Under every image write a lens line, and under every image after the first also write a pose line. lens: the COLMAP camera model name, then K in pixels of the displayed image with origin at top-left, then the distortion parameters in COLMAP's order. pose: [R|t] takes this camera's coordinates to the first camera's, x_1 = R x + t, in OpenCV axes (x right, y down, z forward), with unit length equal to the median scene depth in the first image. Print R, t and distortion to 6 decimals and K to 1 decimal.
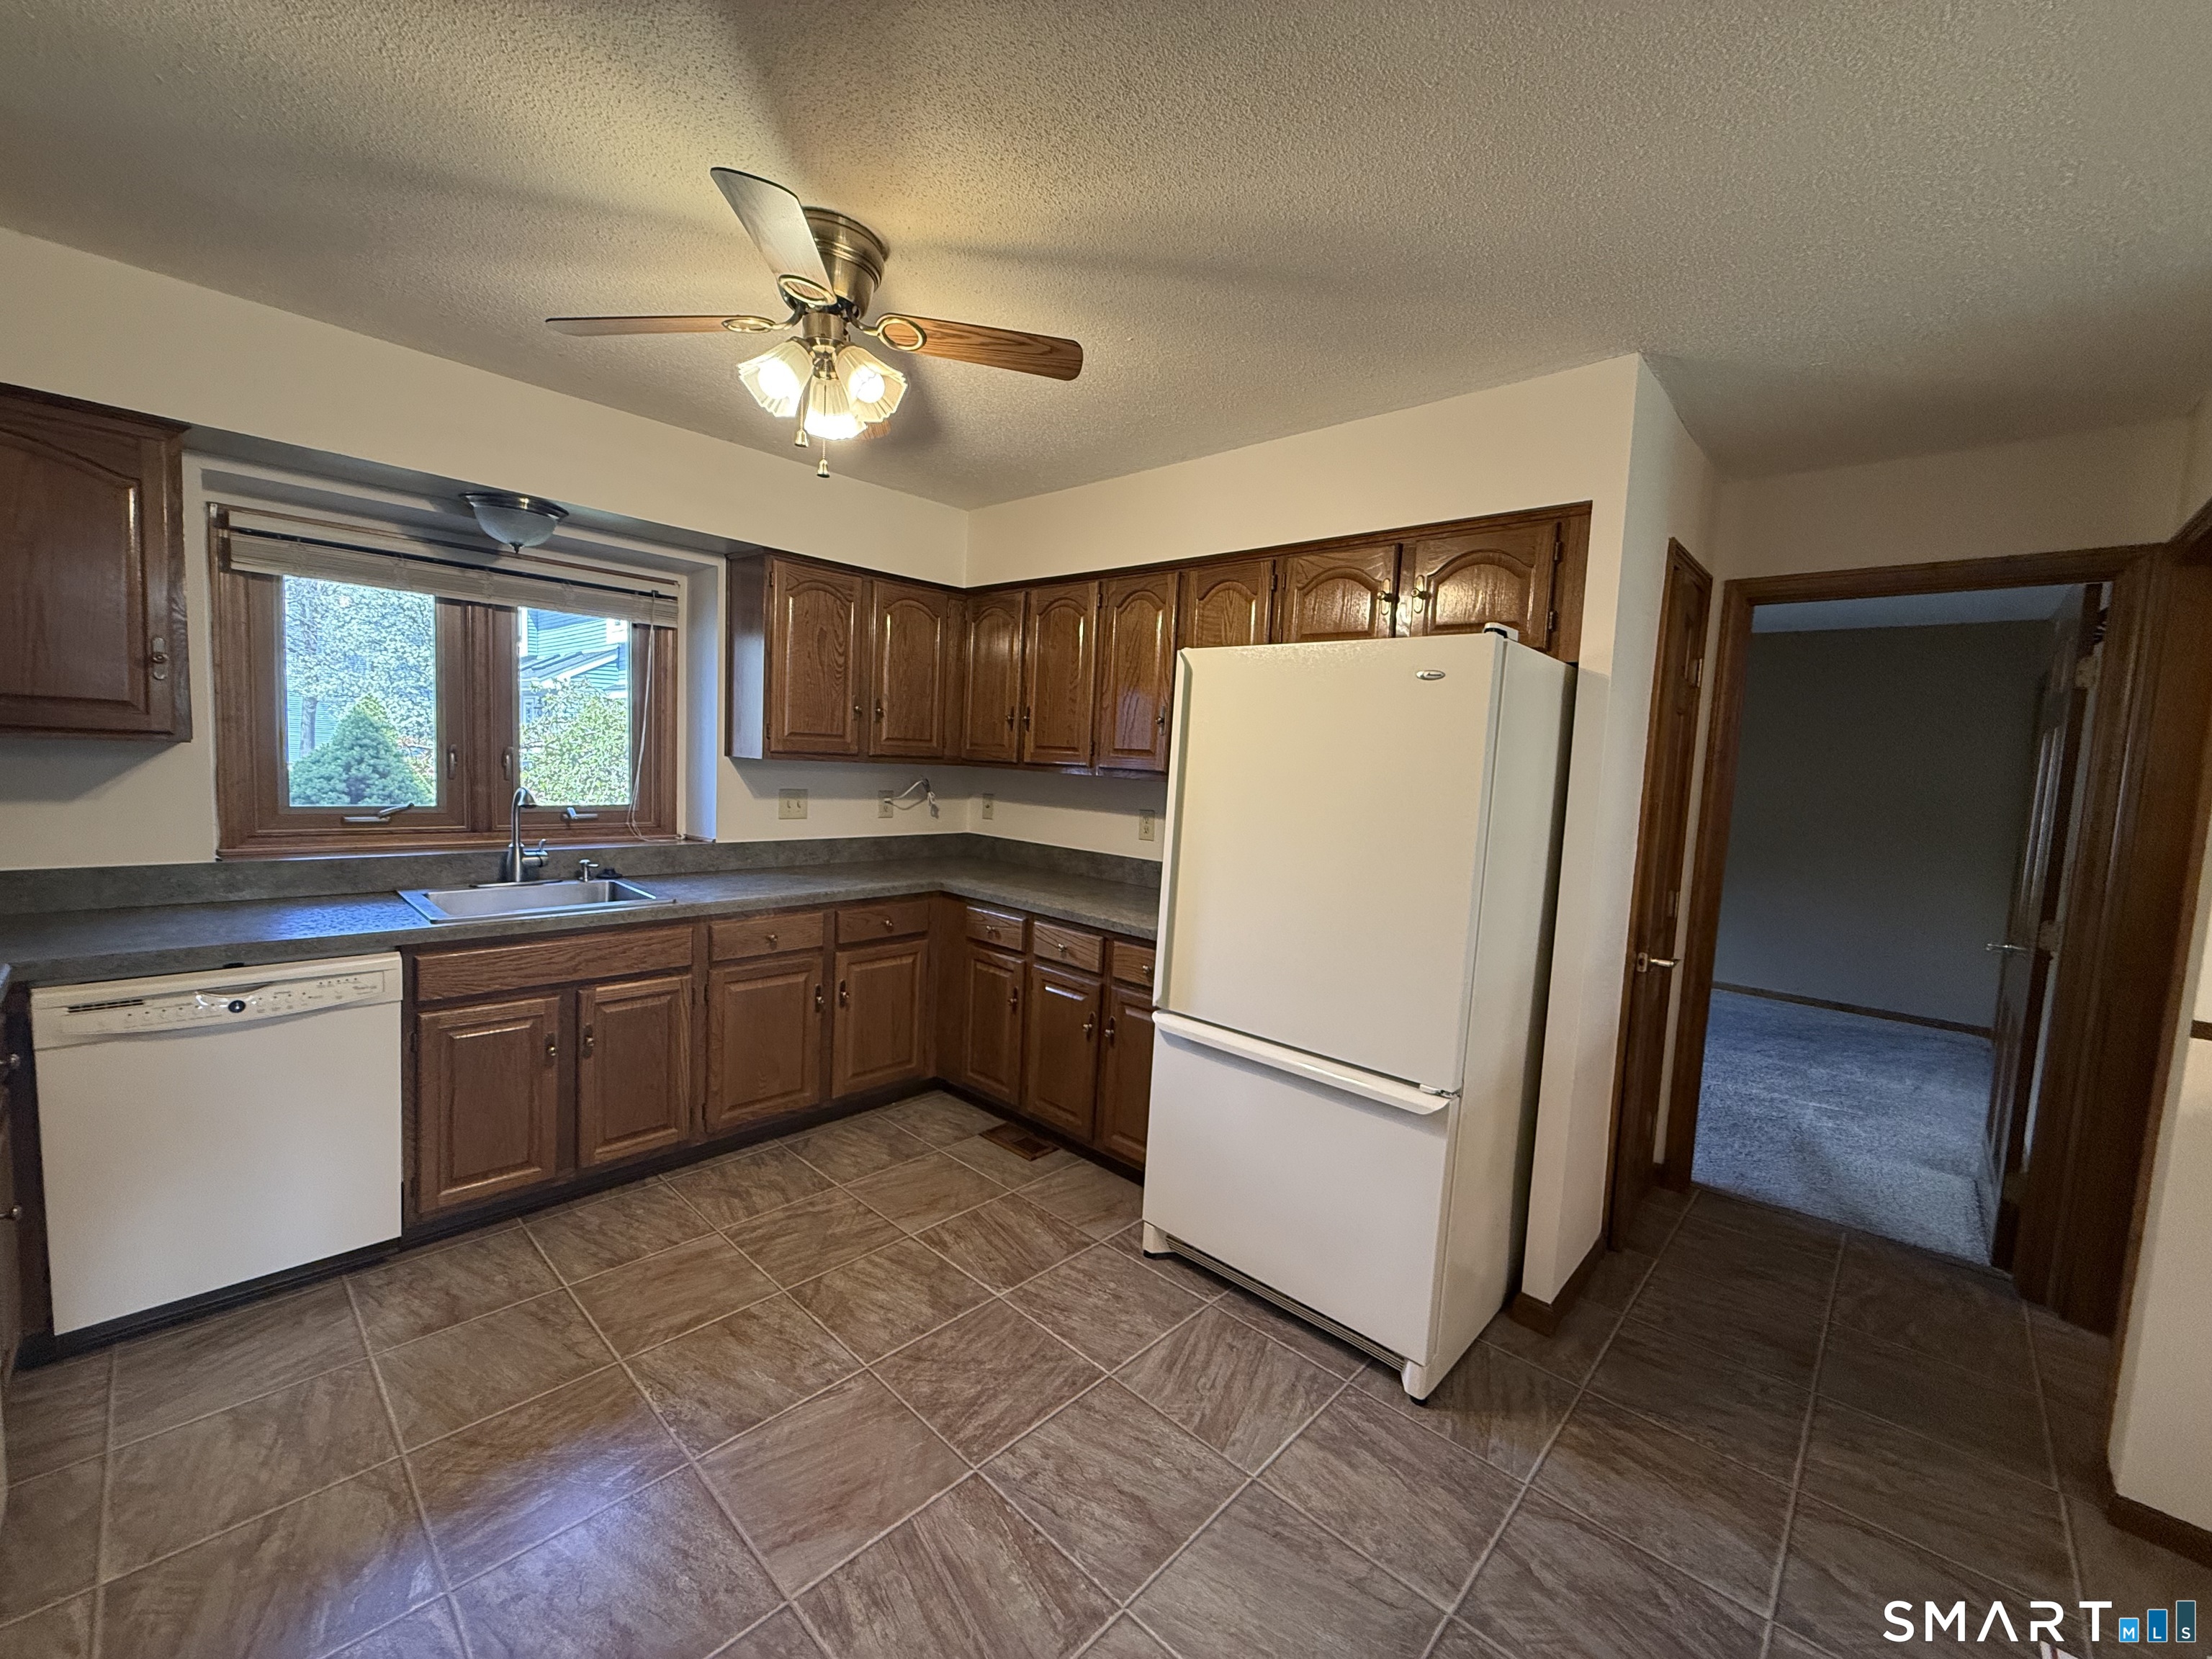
lens RADIAL K [[883.8, 0, 1099.4], [0, 883.8, 824.5], [0, 0, 1]] dist [0.000894, 0.000056]
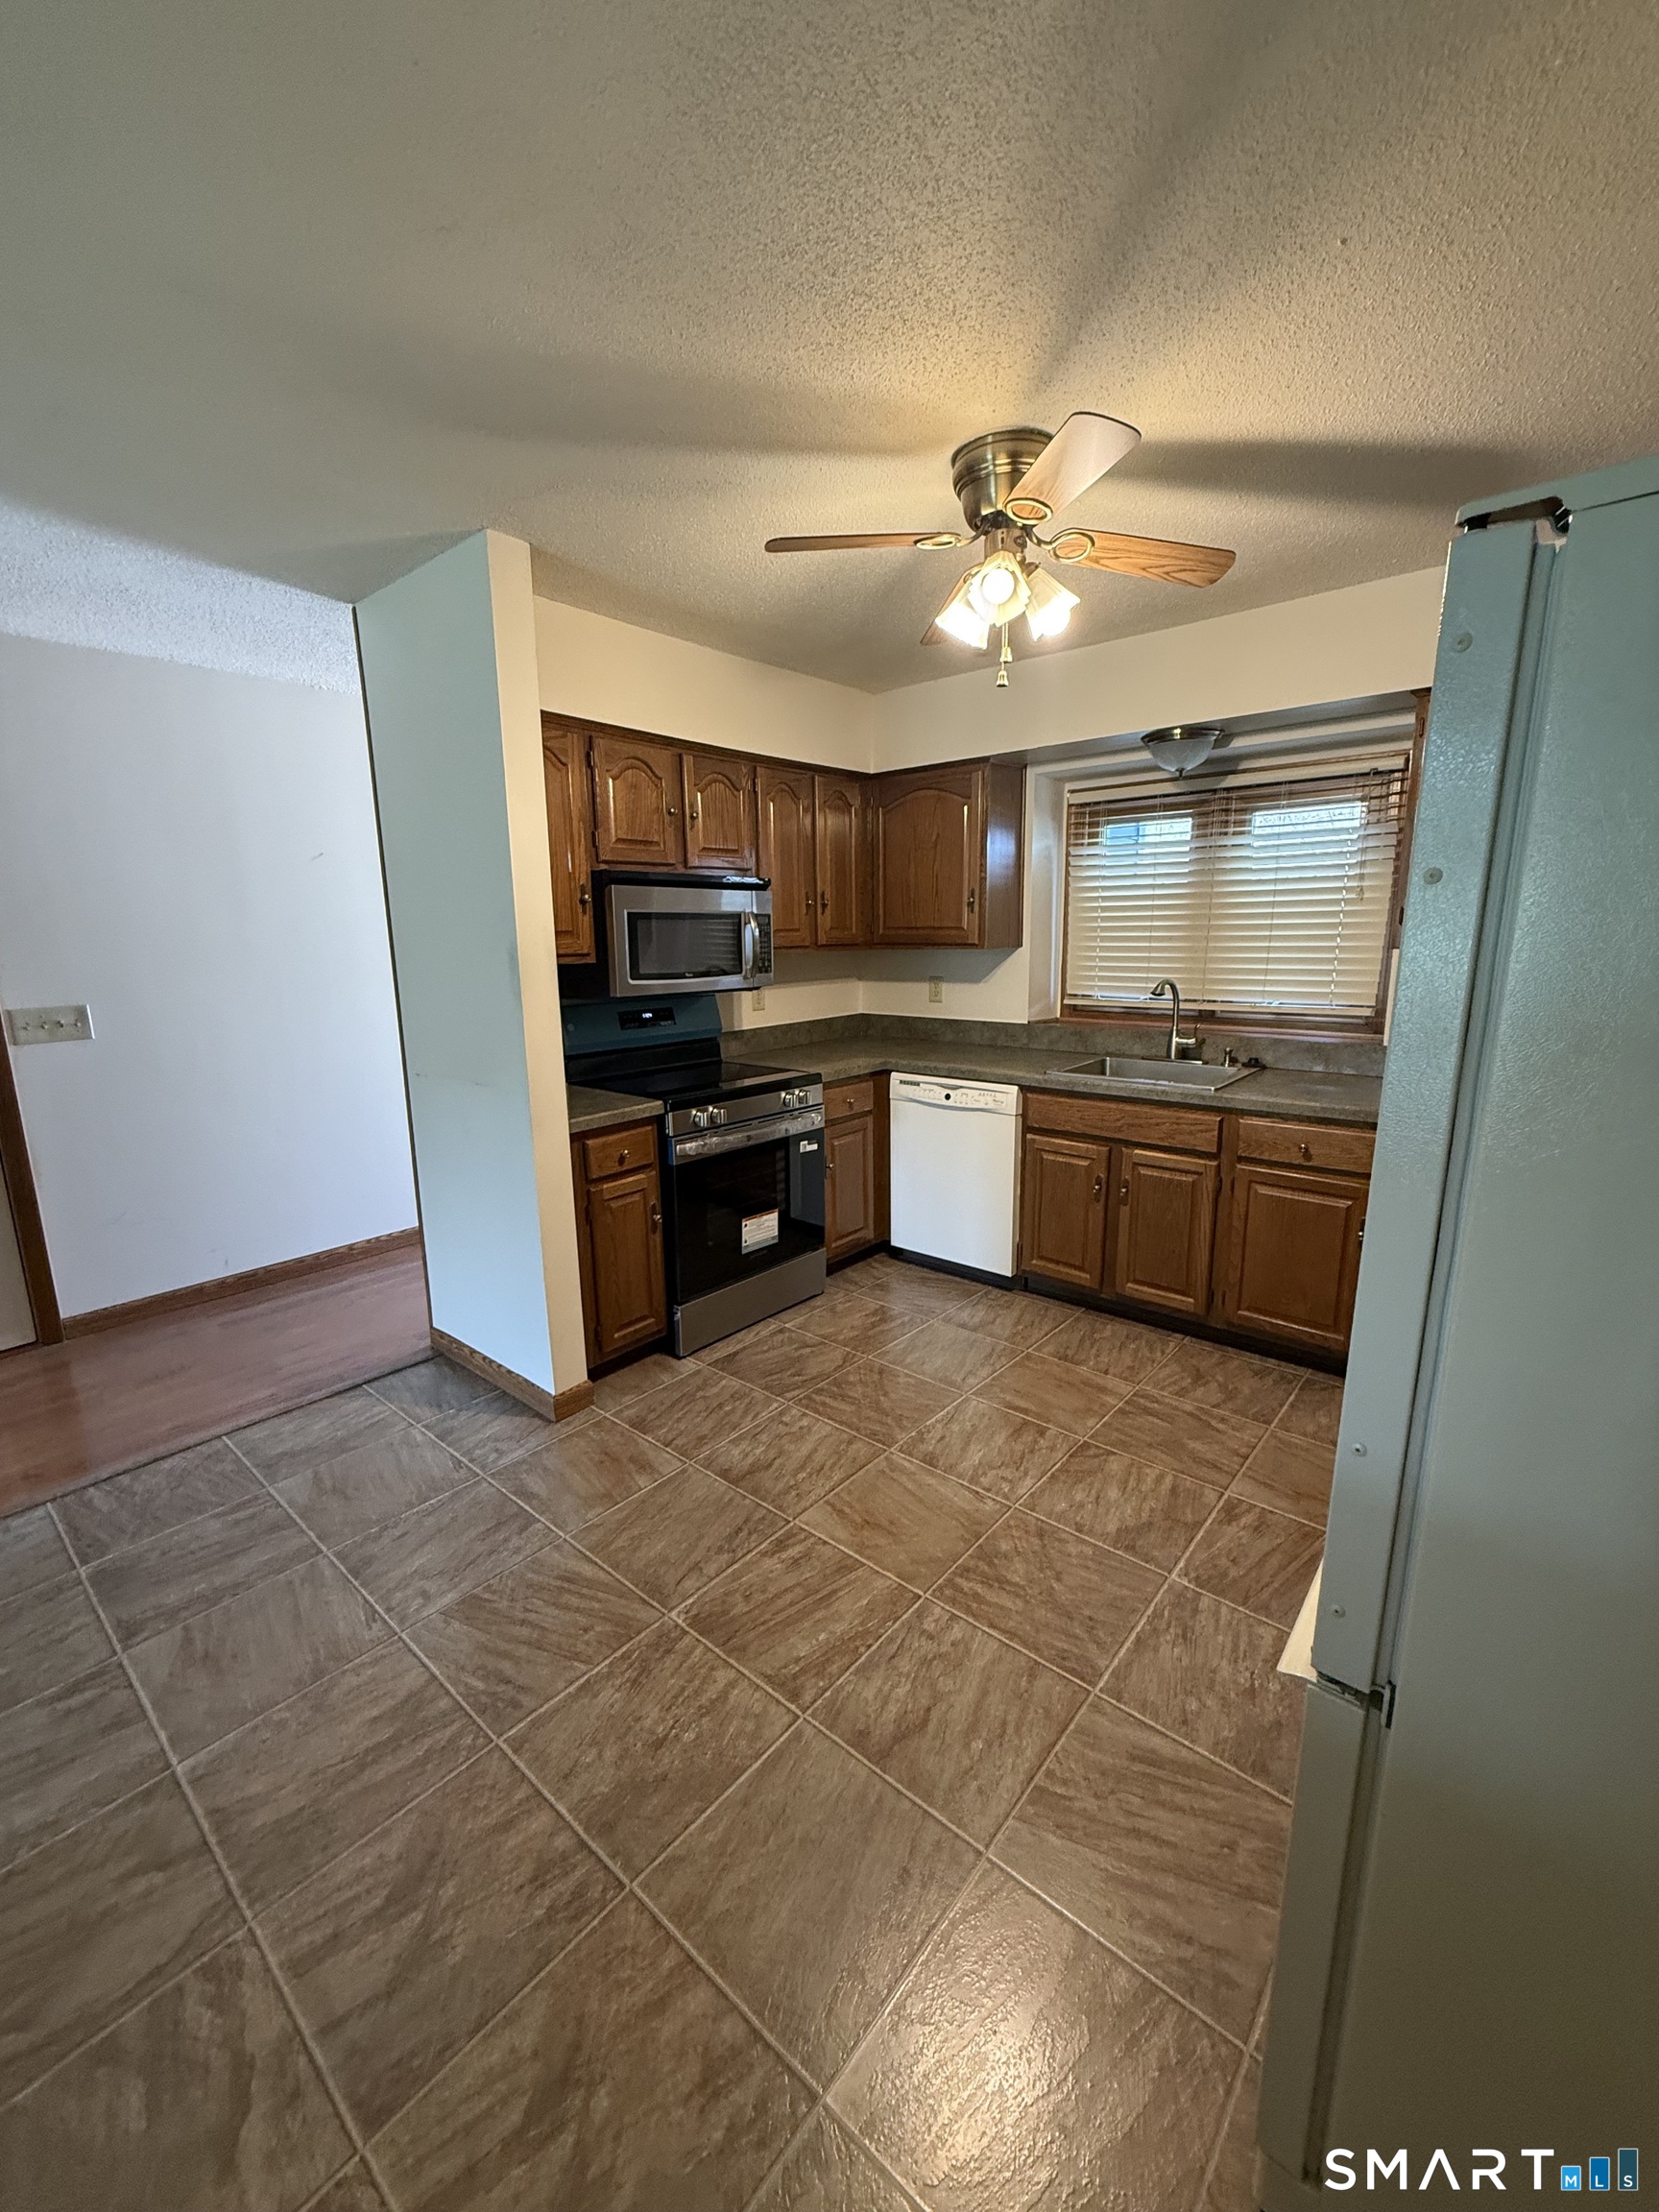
lens RADIAL K [[883.8, 0, 823.0], [0, 883.8, 1112.9], [0, 0, 1]] dist [0.000894, 0.000056]
pose [[0.045298, 0.155586, -0.986783, 0.661095], [-0.061167, 0.986376, 0.152714, -0.020483], [0.997099, 0.053441, 0.054198, 0.607646]]
